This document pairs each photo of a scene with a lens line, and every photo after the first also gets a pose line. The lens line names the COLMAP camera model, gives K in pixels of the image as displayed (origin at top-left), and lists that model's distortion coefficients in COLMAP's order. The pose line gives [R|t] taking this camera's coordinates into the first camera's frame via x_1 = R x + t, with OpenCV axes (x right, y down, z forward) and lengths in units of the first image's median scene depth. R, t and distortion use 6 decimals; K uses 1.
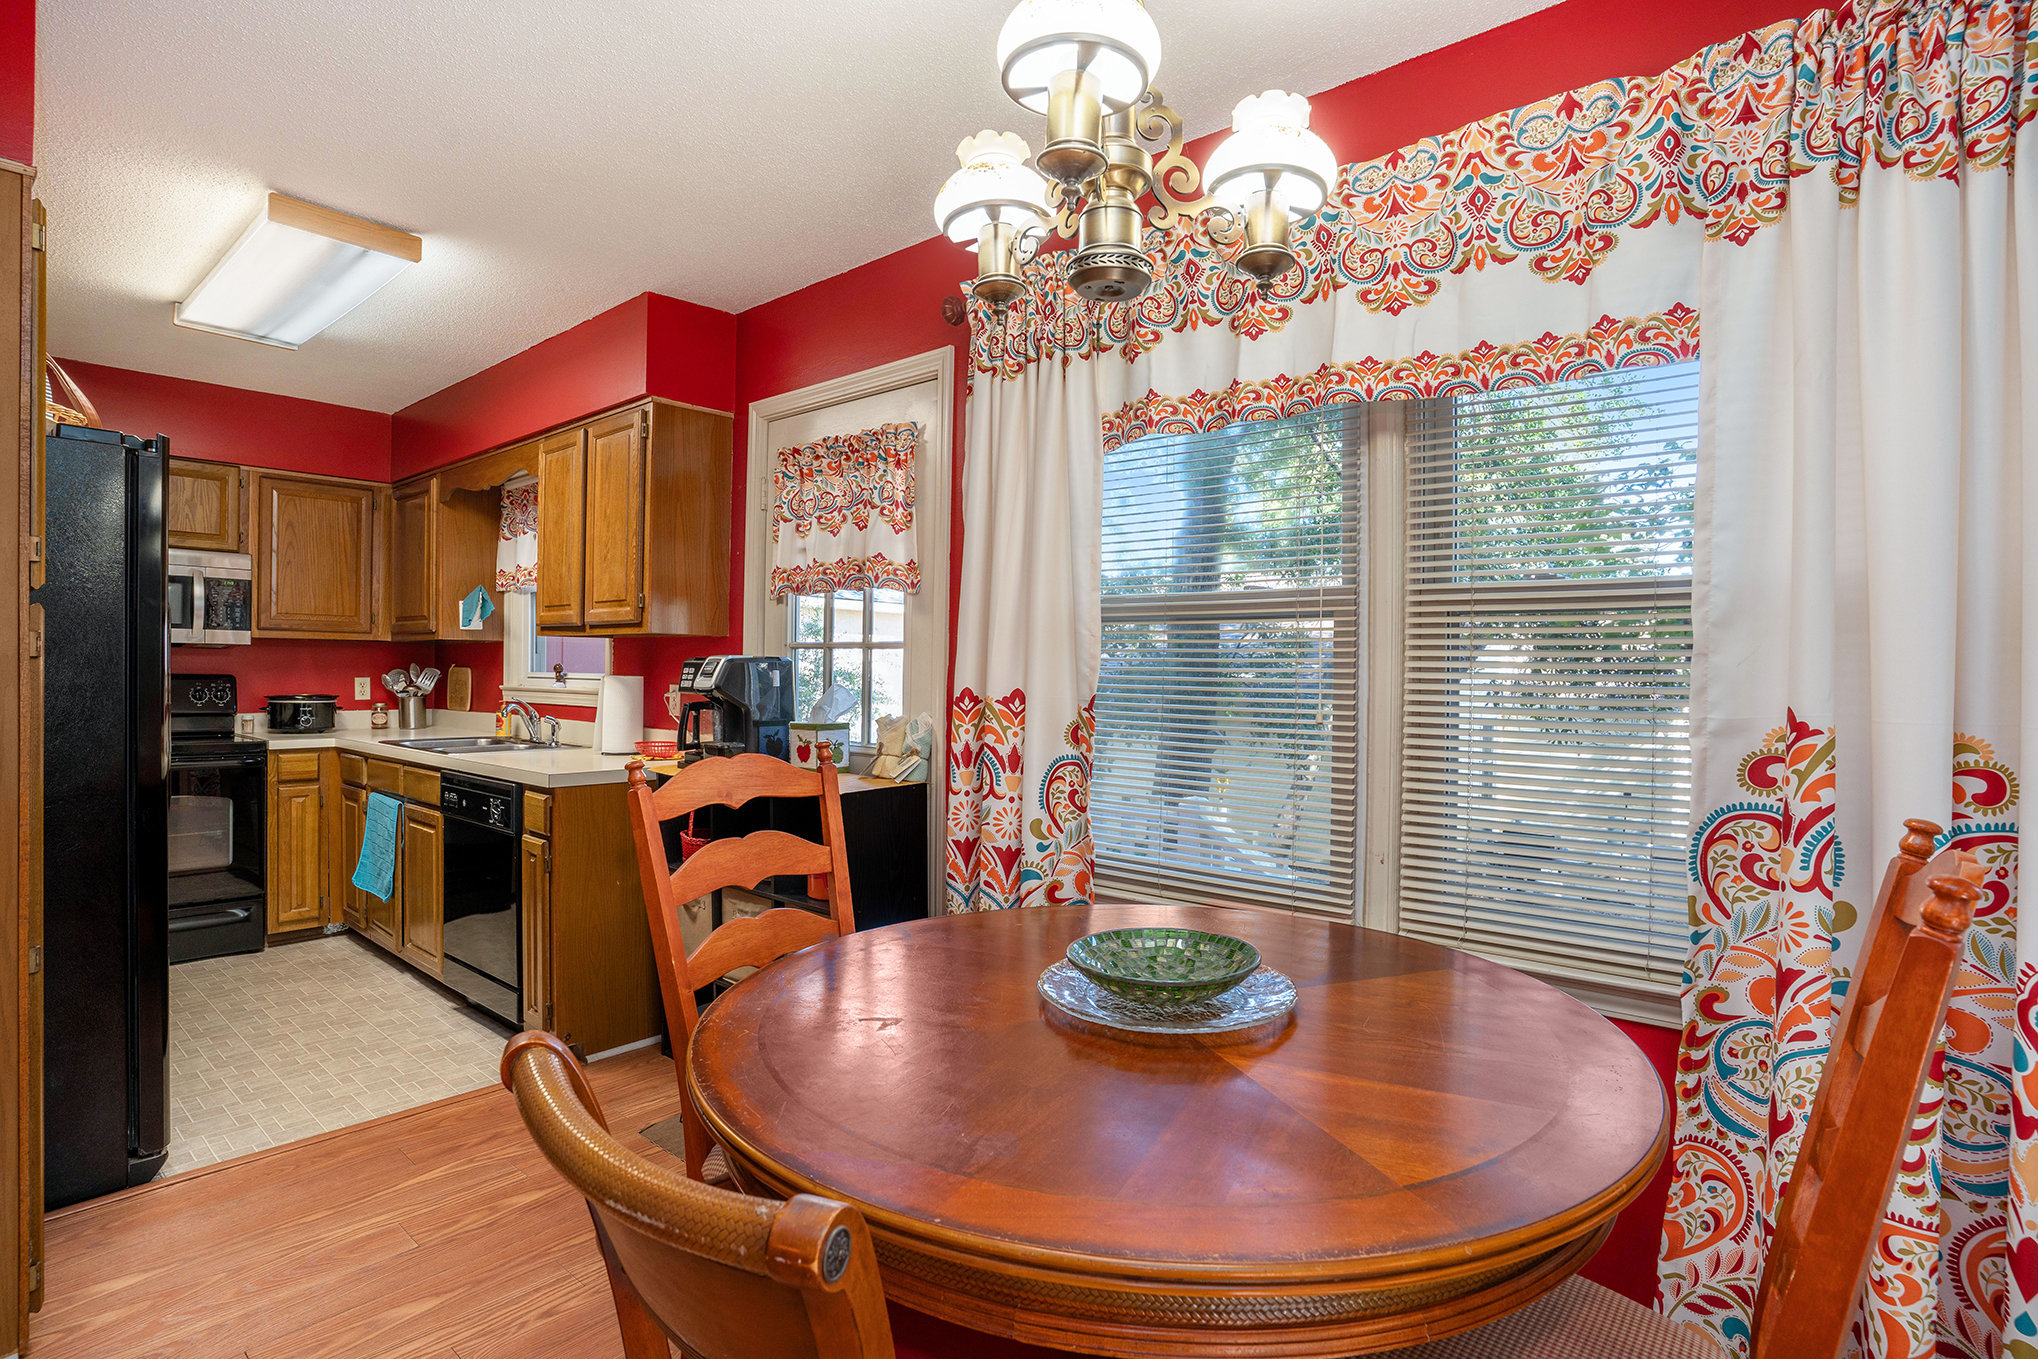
lens RADIAL K [[1007.7, 0, 1019.0], [0, 1007.7, 679.5], [0, 0, 1]] dist [-0.031840, 0.000075]
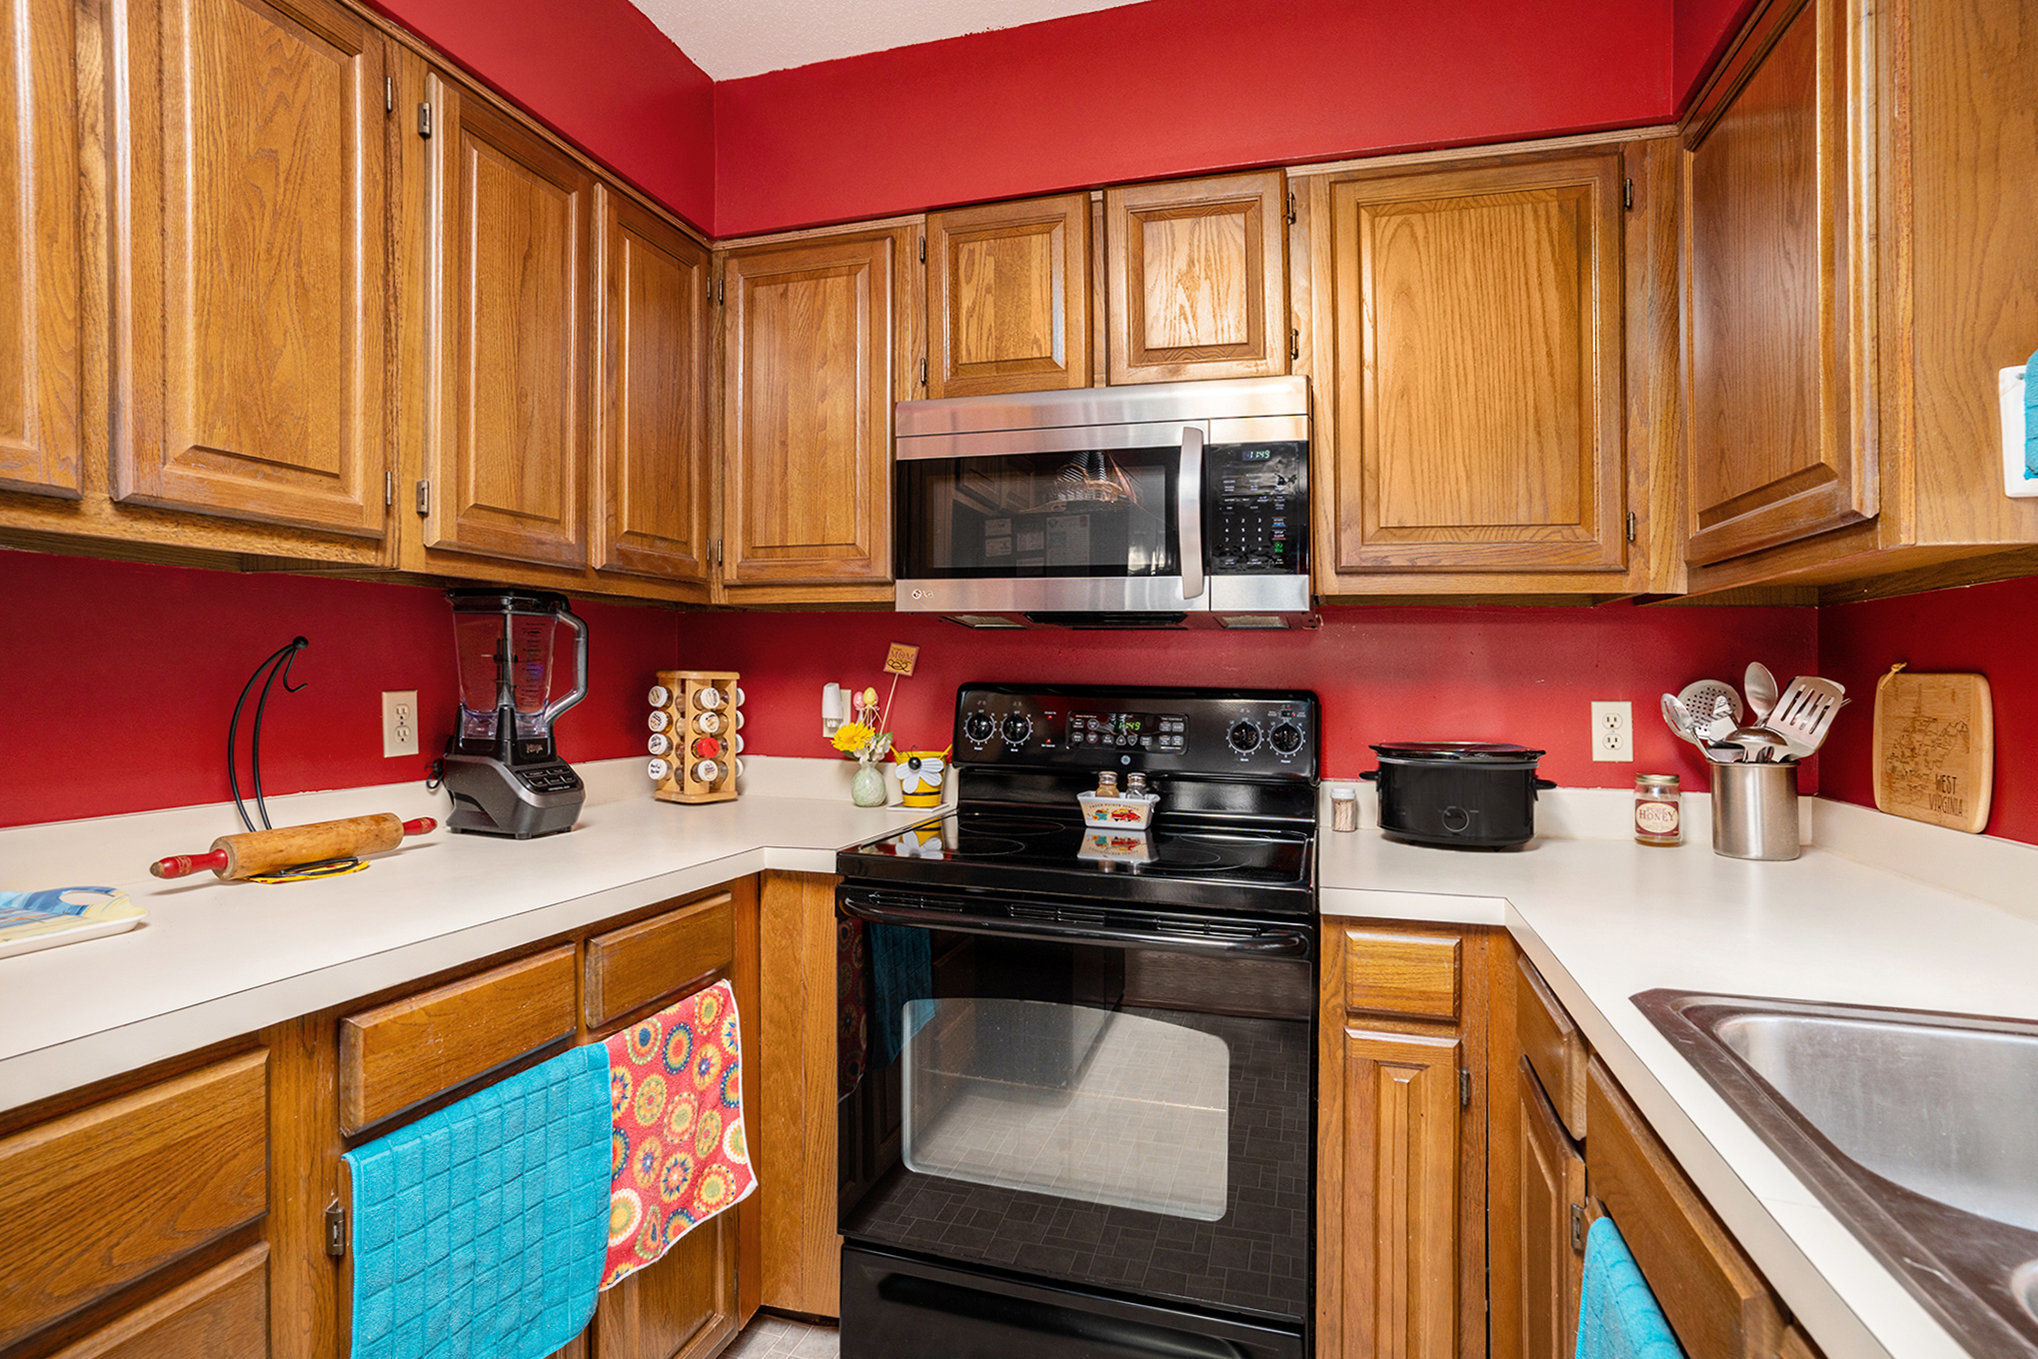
lens RADIAL K [[1027.0, 0, 1010.7], [0, 1027.0, 634.2], [0, 0, 1]] dist [-0.033399, 0.000177]
pose [[0.401026, -0.029459, -0.915593, -0.430264], [-0.016456, 0.999090, -0.039353, -0.009054], [0.915919, 0.030848, 0.400176, 0.685772]]
